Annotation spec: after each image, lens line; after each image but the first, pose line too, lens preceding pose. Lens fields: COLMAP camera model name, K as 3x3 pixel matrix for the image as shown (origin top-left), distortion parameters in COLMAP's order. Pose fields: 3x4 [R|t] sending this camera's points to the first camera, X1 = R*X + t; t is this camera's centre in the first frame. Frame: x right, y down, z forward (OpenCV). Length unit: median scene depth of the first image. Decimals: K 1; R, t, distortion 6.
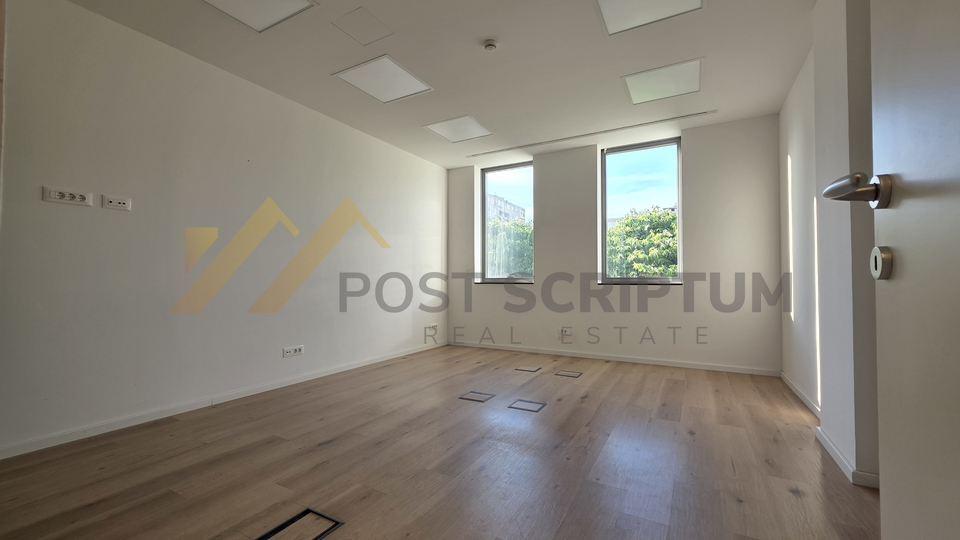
lens RADIAL K [[382.9, 0, 482.8], [0, 382.9, 273.1], [0, 0, 1]] dist [-0.001363, -0.000389]
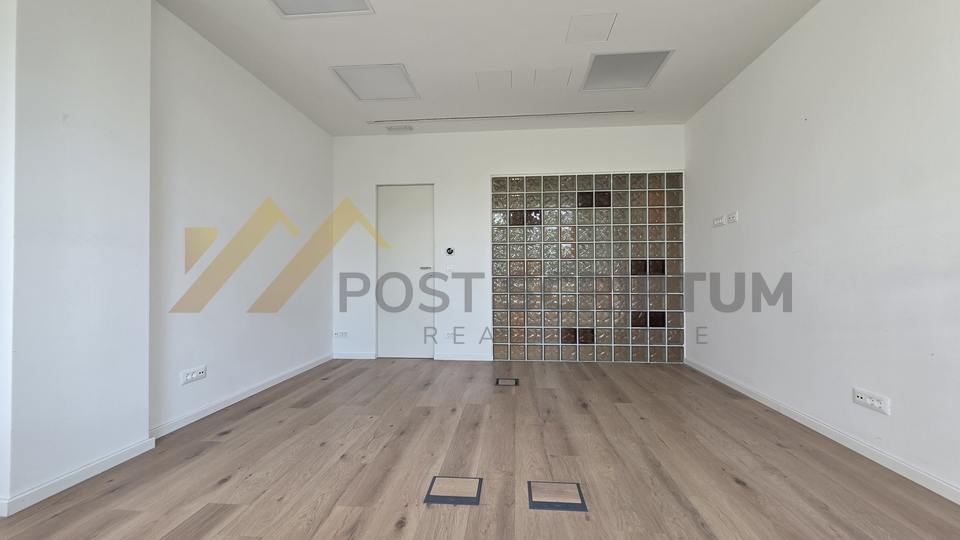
lens RADIAL K [[382.9, 0, 482.8], [0, 382.9, 273.1], [0, 0, 1]] dist [-0.001363, -0.000389]
pose [[-0.912143, 0.000161, -0.409872, 0.382233], [0.011097, 0.999643, -0.024303, 0.031665], [0.409721, -0.026716, -0.911819, 1.872784]]
